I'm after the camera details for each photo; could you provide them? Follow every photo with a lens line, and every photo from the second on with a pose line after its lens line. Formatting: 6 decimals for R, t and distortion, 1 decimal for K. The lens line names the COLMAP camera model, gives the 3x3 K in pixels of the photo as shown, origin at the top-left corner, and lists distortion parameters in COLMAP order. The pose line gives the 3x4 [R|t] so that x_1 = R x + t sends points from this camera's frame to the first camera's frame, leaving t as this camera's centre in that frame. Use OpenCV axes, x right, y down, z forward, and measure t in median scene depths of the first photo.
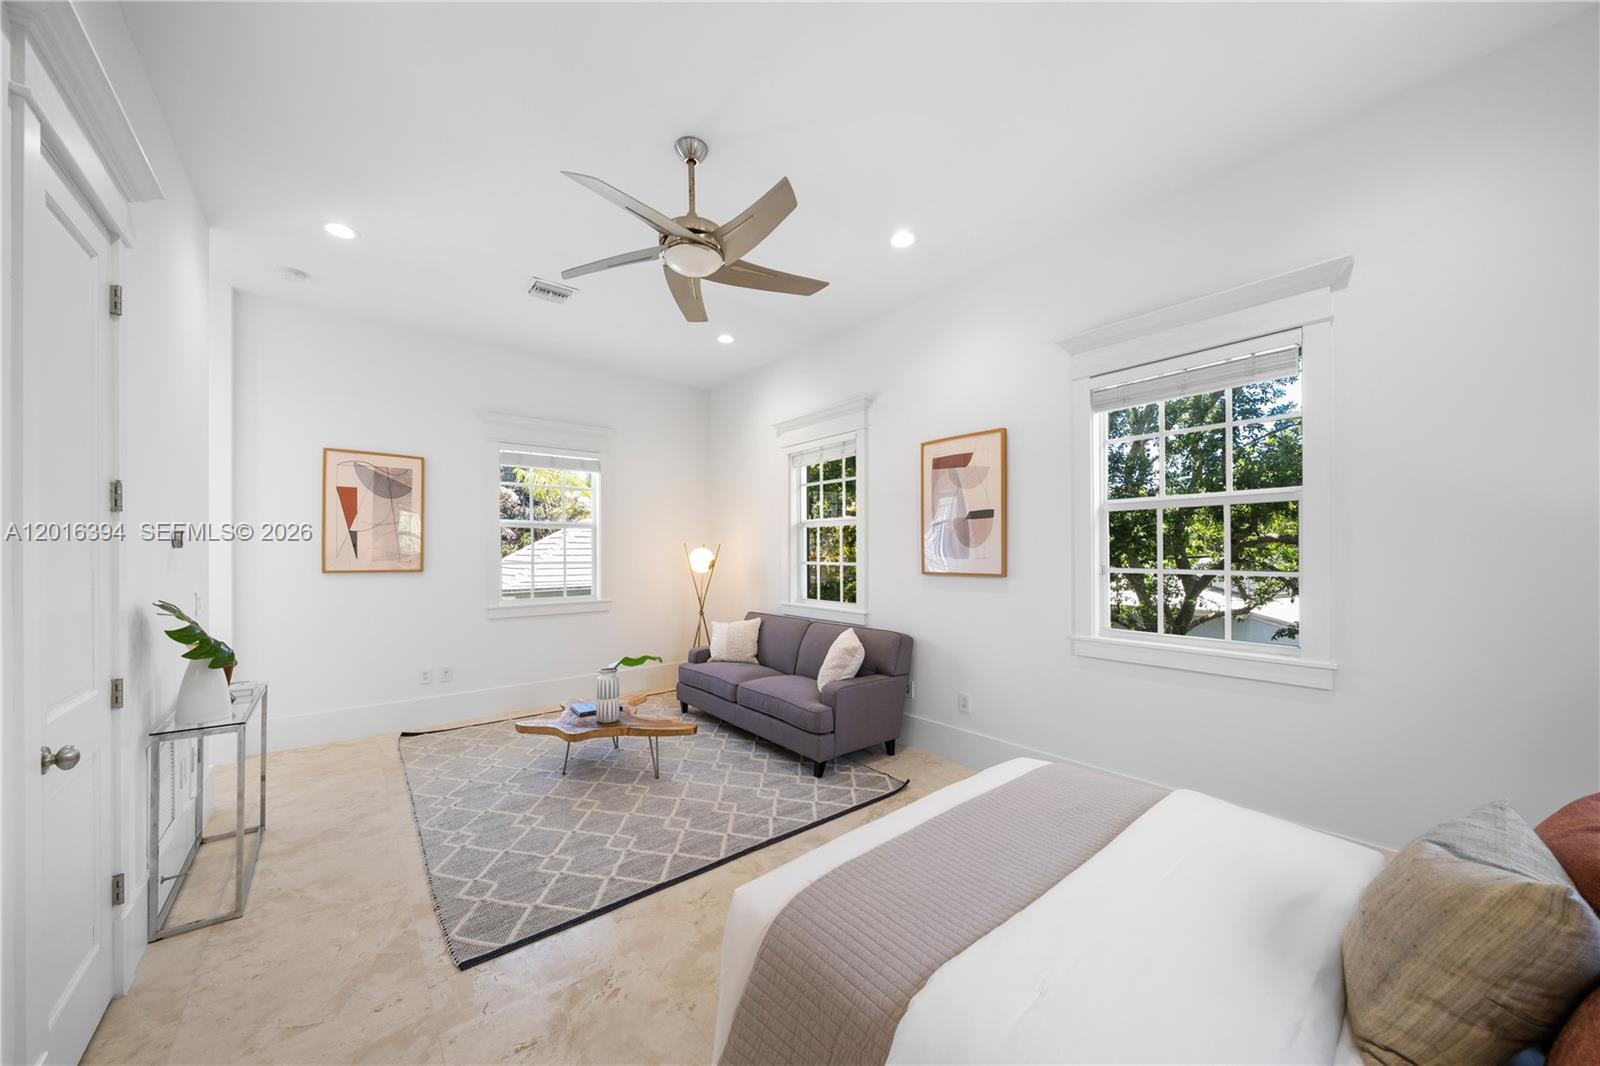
lens RADIAL K [[544.7, 0, 791.4], [0, 544.7, 547.6], [0, 0, 1]] dist [-0.003695, 0.000176]
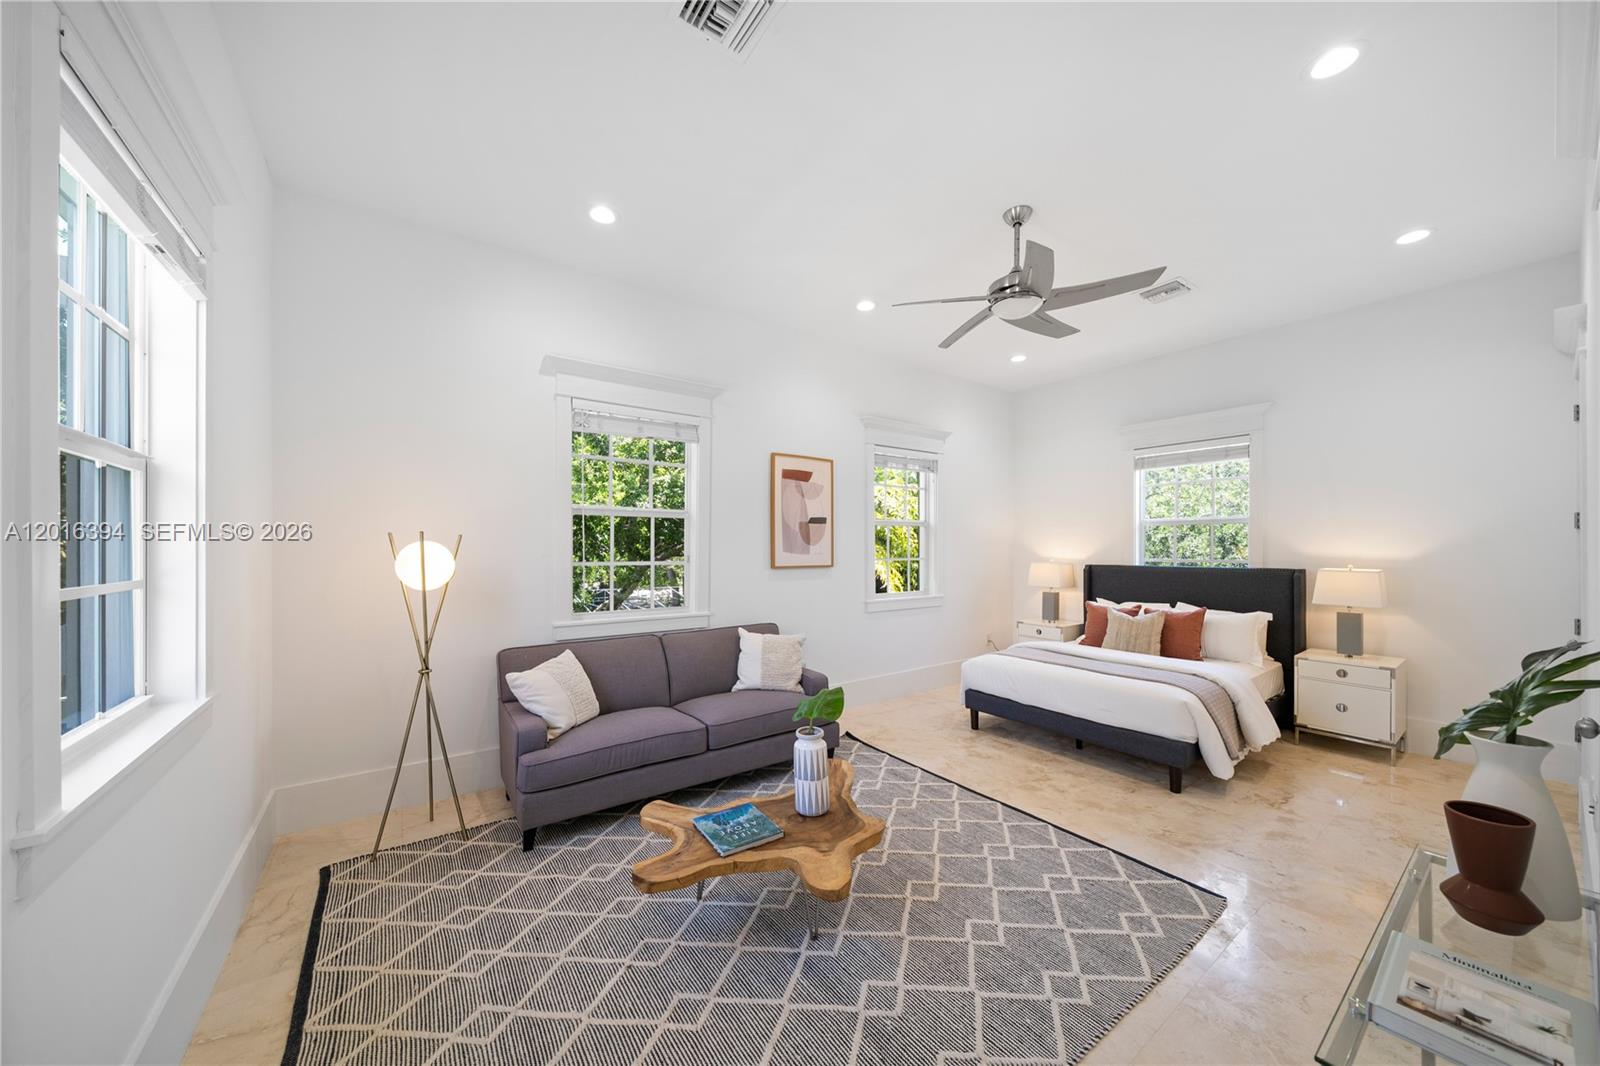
lens RADIAL K [[544.7, 0, 787.7], [0, 544.7, 541.2], [0, 0, 1]] dist [-0.003695, 0.000176]
pose [[0.082098, 0.016535, 0.996487, -0.953542], [-0.007362, 0.999845, -0.015984, 0.010684], [-0.996597, -0.006023, 0.082207, 0.944432]]
